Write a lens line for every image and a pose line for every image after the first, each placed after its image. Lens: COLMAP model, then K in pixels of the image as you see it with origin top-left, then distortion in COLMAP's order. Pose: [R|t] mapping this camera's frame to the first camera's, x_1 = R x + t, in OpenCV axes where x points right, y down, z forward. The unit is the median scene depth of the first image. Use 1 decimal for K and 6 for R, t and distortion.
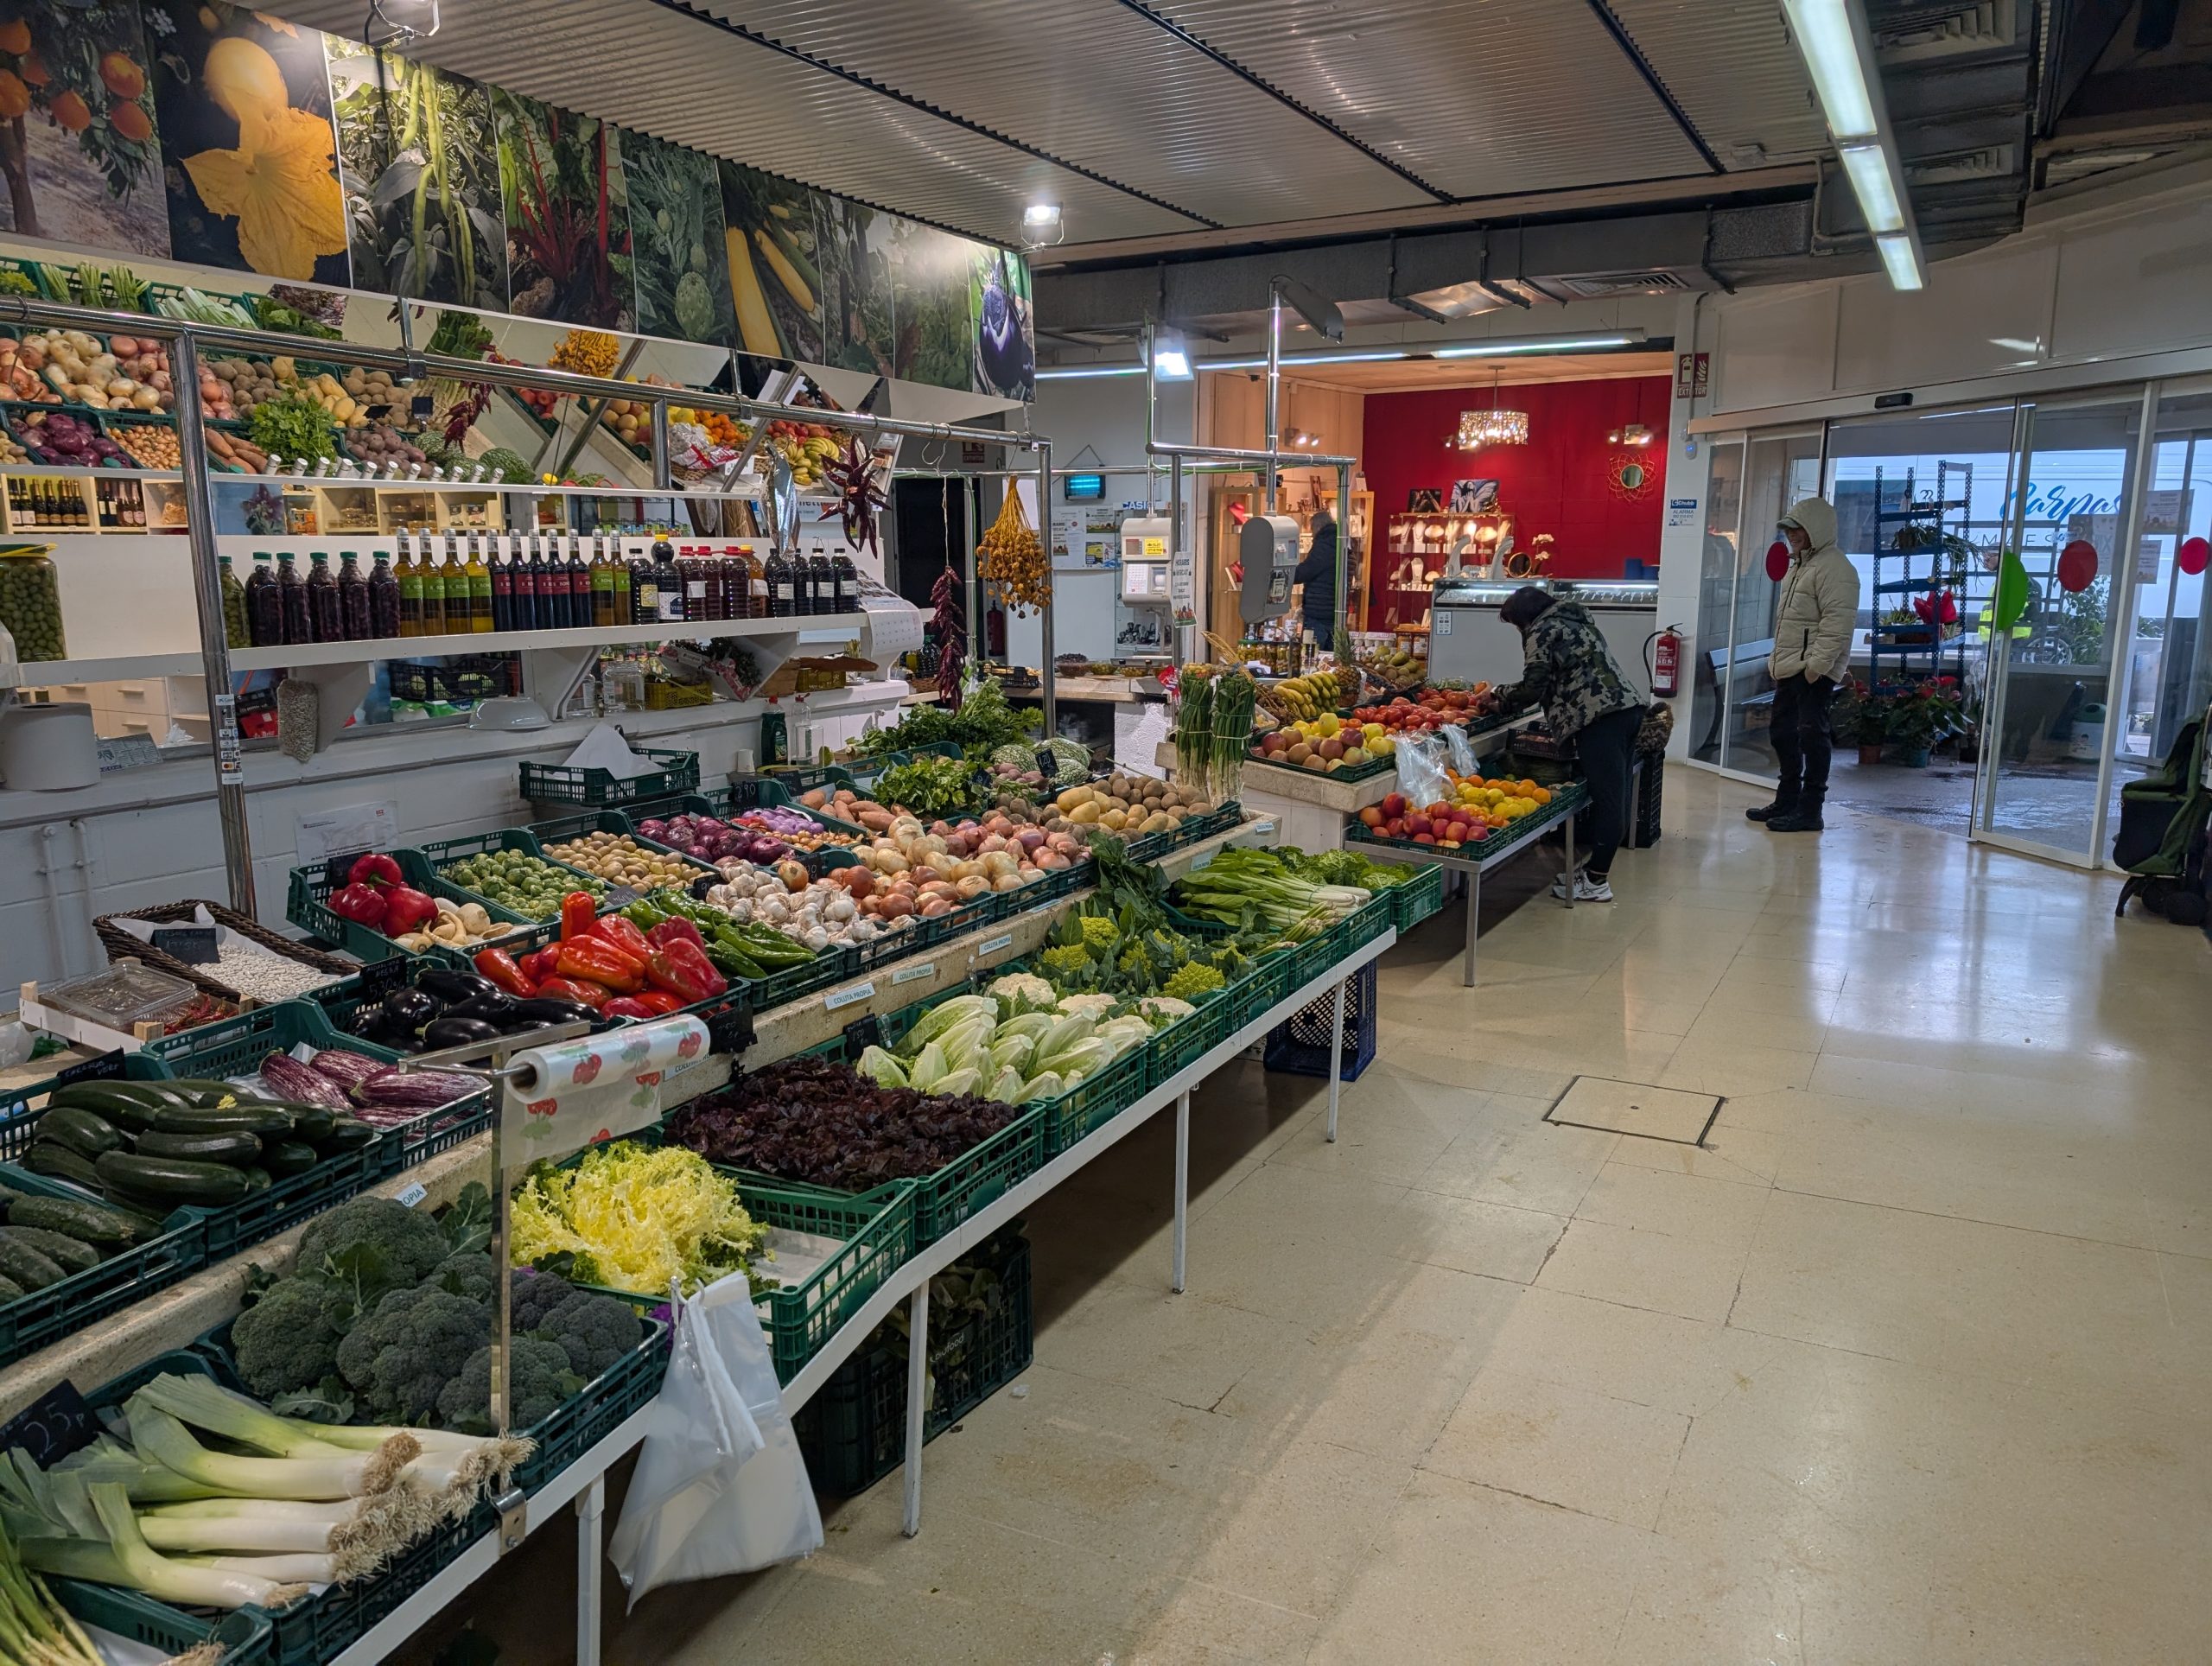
lens RADIAL K [[1573.1, 0, 1105.3], [0, 1573.1, 837.2], [0, 0, 1]] dist [0.008152, 0.003839]
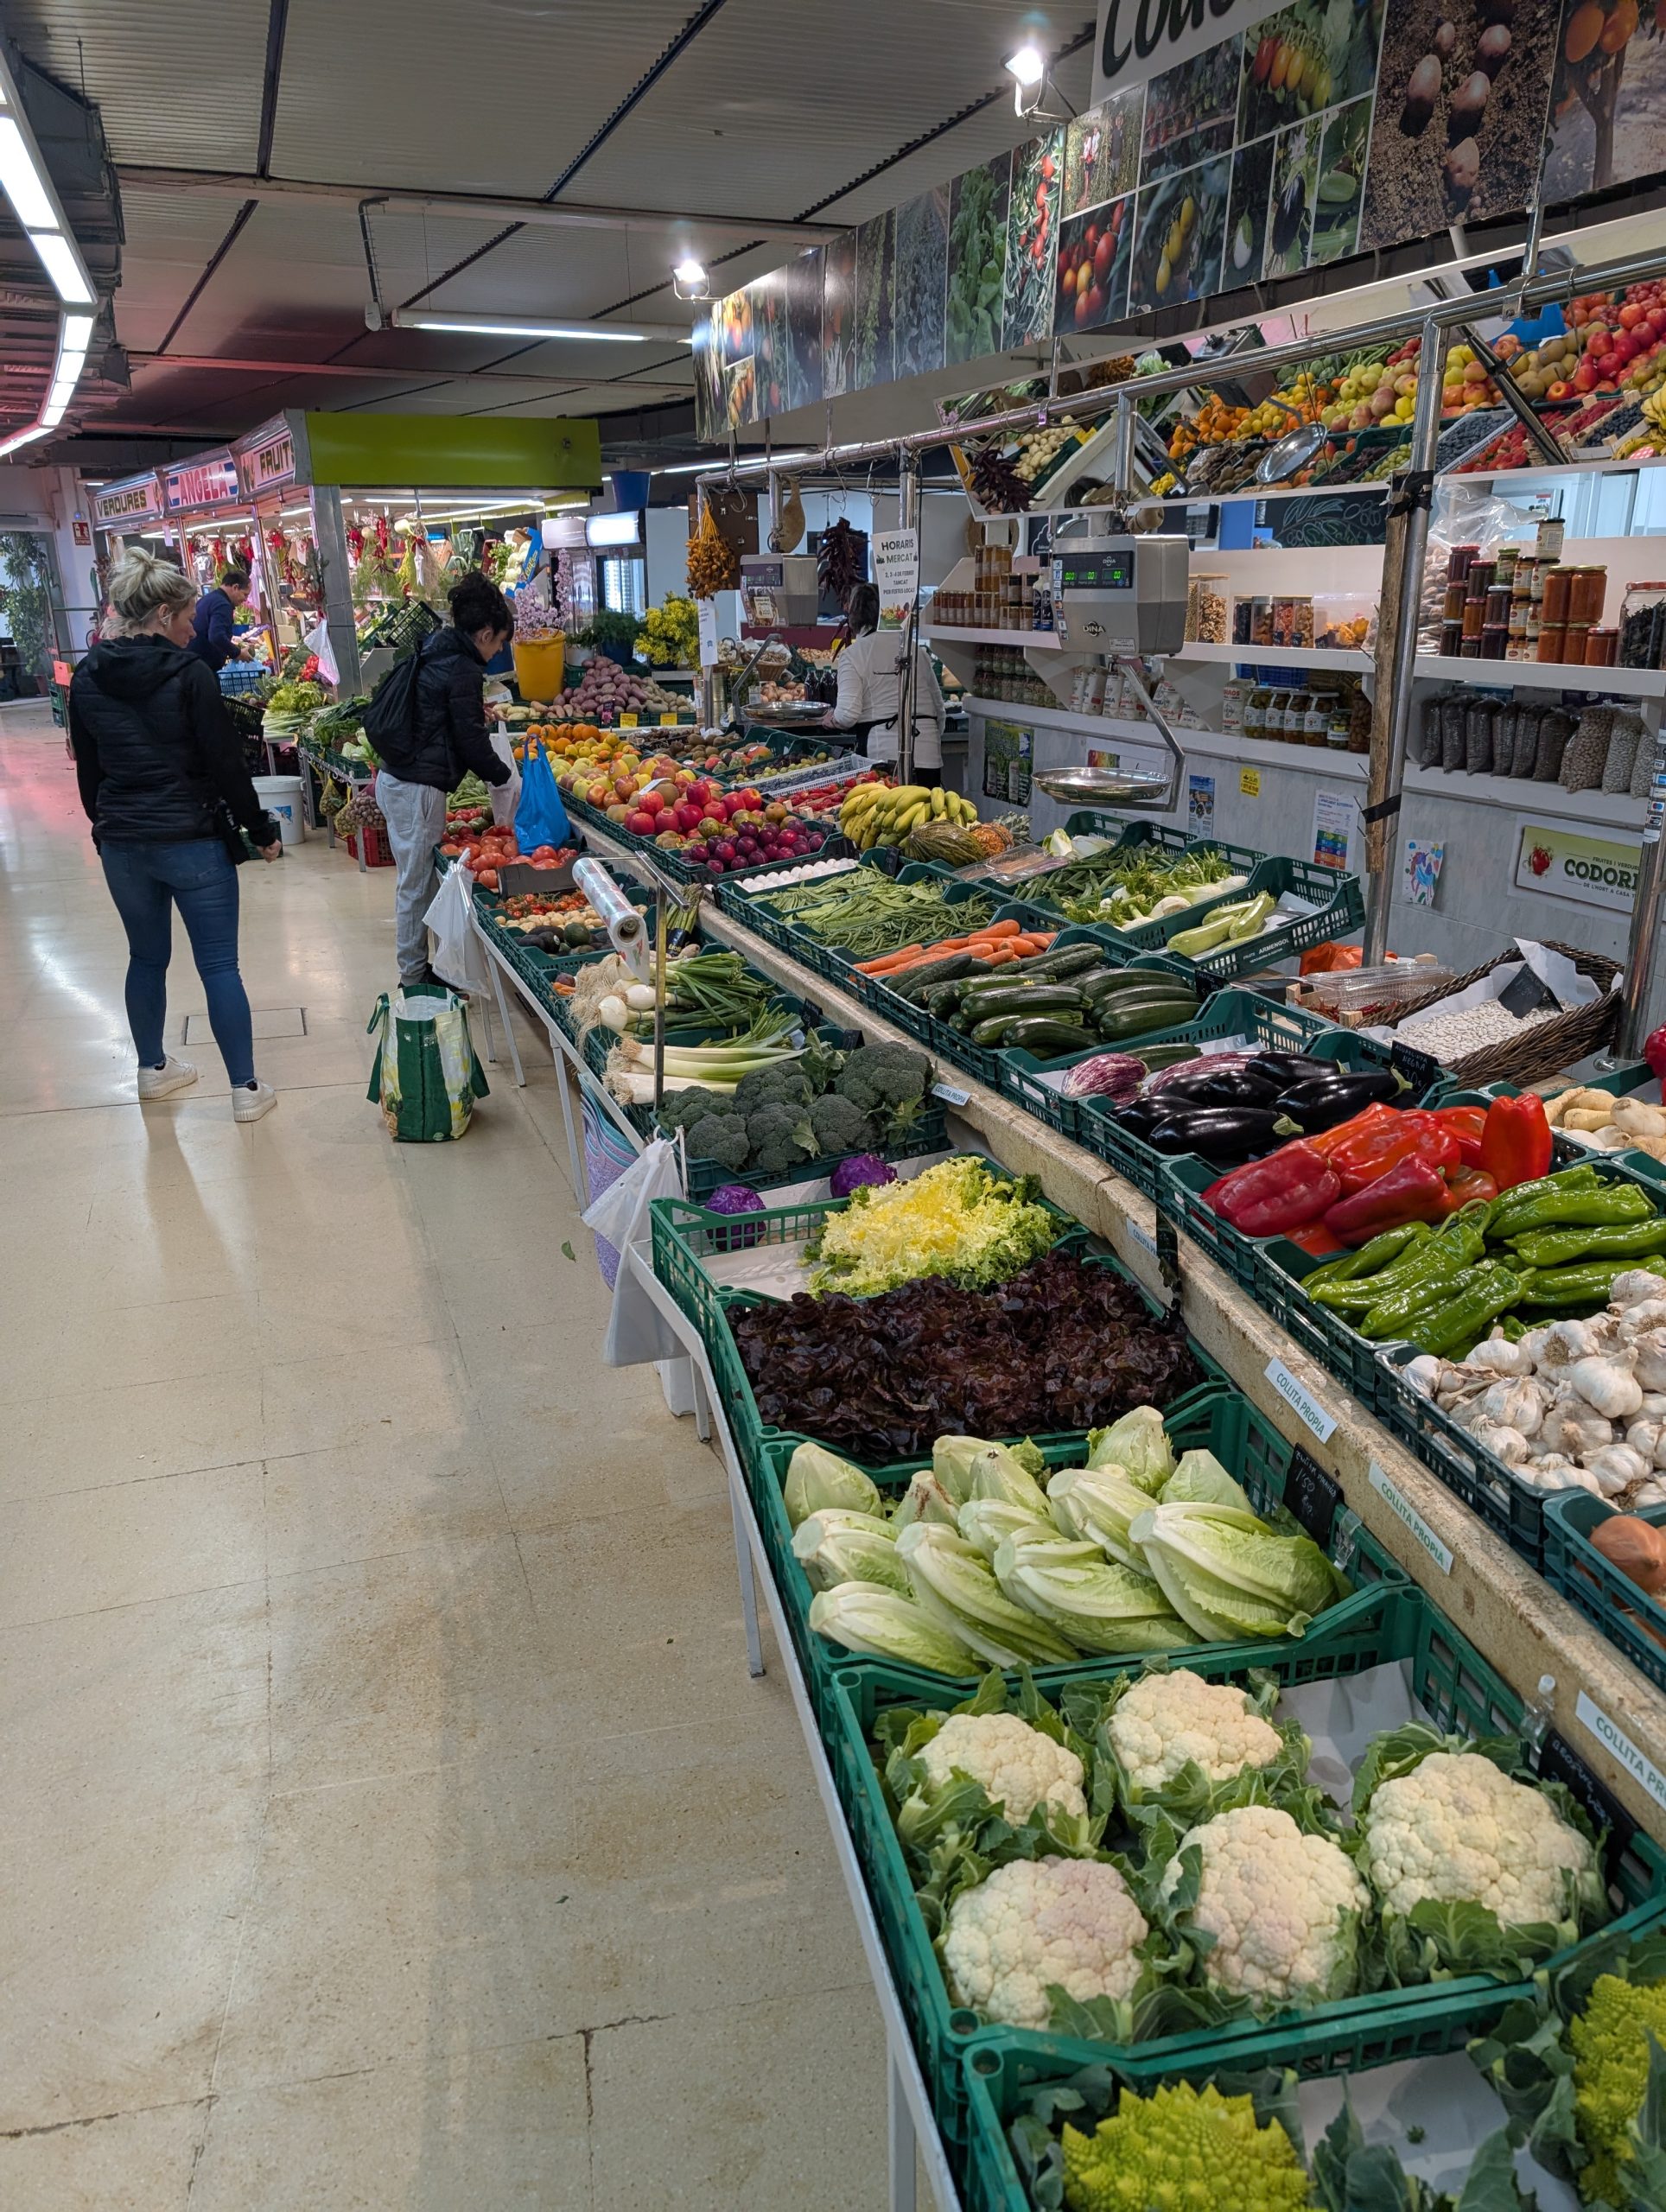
lens RADIAL K [[1573.1, 0, 836.2], [0, 1573.1, 1102.8], [0, 0, 1]] dist [0.008152, 0.003839]
pose [[-0.760225, 0.207726, -0.615555, 0.310598], [-0.122708, 0.884535, 0.450045, -0.244153], [0.637966, 0.417669, -0.646956, 1.392590]]
